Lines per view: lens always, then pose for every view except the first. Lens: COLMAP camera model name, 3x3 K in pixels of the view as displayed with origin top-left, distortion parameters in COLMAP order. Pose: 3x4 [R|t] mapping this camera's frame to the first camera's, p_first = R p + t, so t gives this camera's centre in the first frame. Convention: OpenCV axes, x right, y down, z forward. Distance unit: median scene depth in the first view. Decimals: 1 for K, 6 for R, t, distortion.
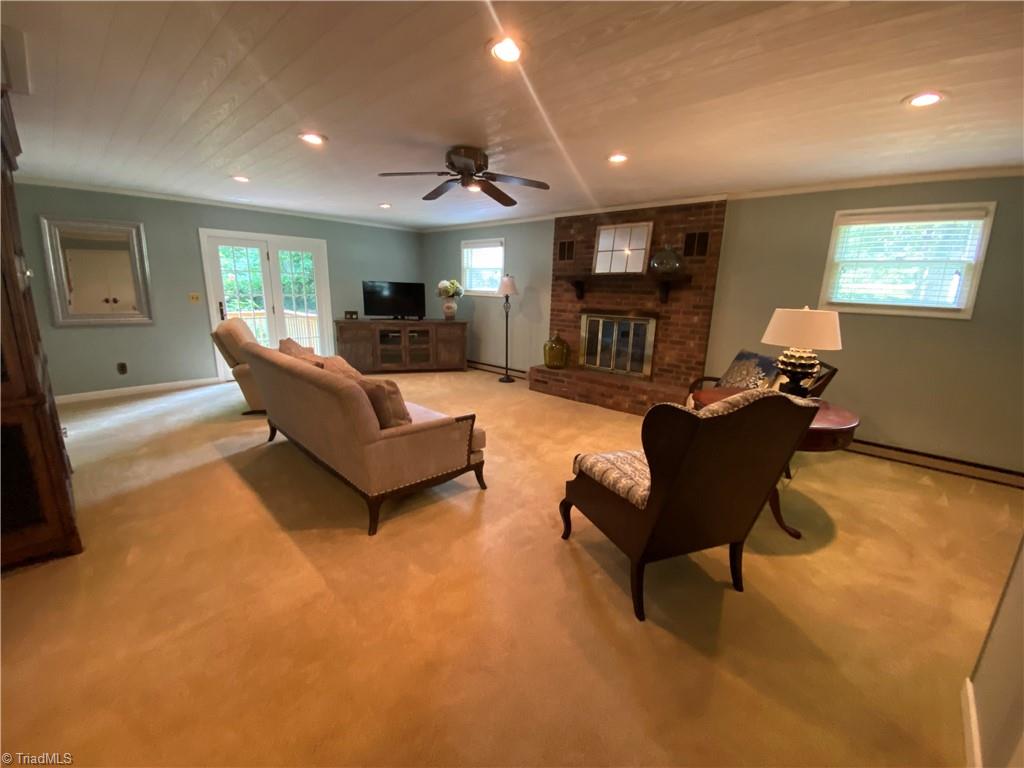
lens RADIAL K [[409.8, 0, 509.0], [0, 409.8, 378.6], [0, 0, 1]] dist [0.048635, -0.036725]
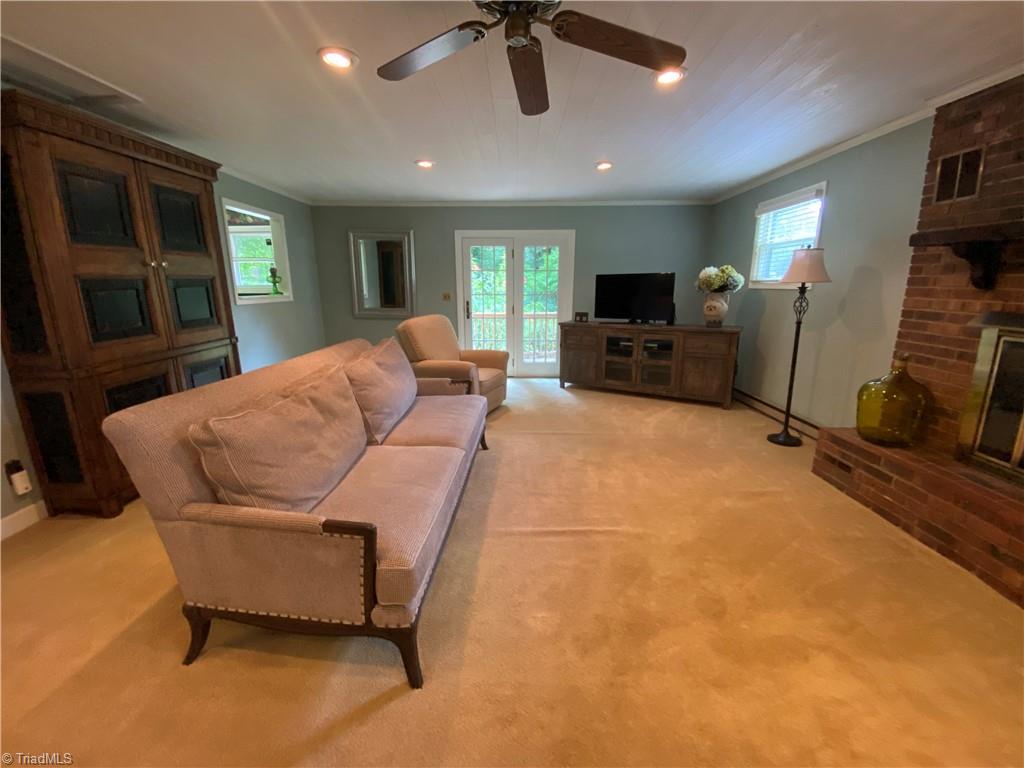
lens RADIAL K [[412.5, 0, 508.8], [0, 412.5, 379.2], [0, 0, 1]] dist [0.040077, -0.031317]
pose [[0.671906, 0.135235, -0.728185, 0.166179], [-0.144418, 0.988239, 0.050275, -0.059960], [0.726420, 0.071383, 0.683534, 0.399705]]
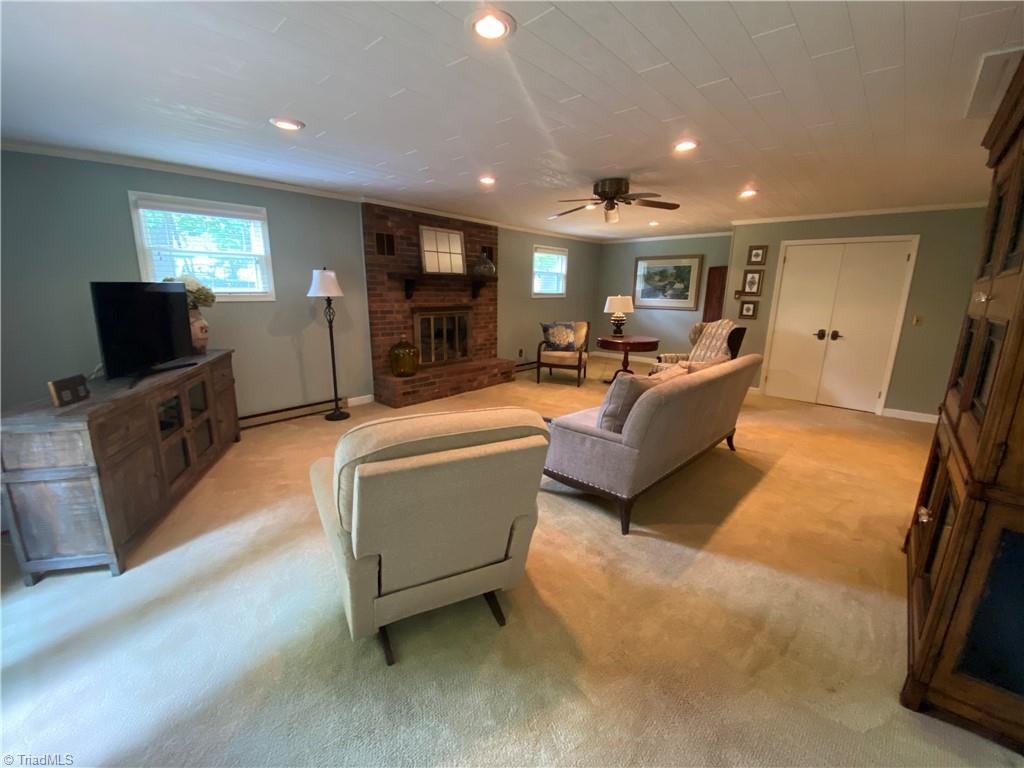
lens RADIAL K [[412.5, 0, 508.8], [0, 412.5, 379.2], [0, 0, 1]] dist [0.040077, -0.031317]
pose [[0.004613, -0.240446, 0.970652, -0.809036], [0.202256, 0.950825, 0.234573, -0.193833], [-0.979322, 0.195238, 0.053018, 0.761731]]
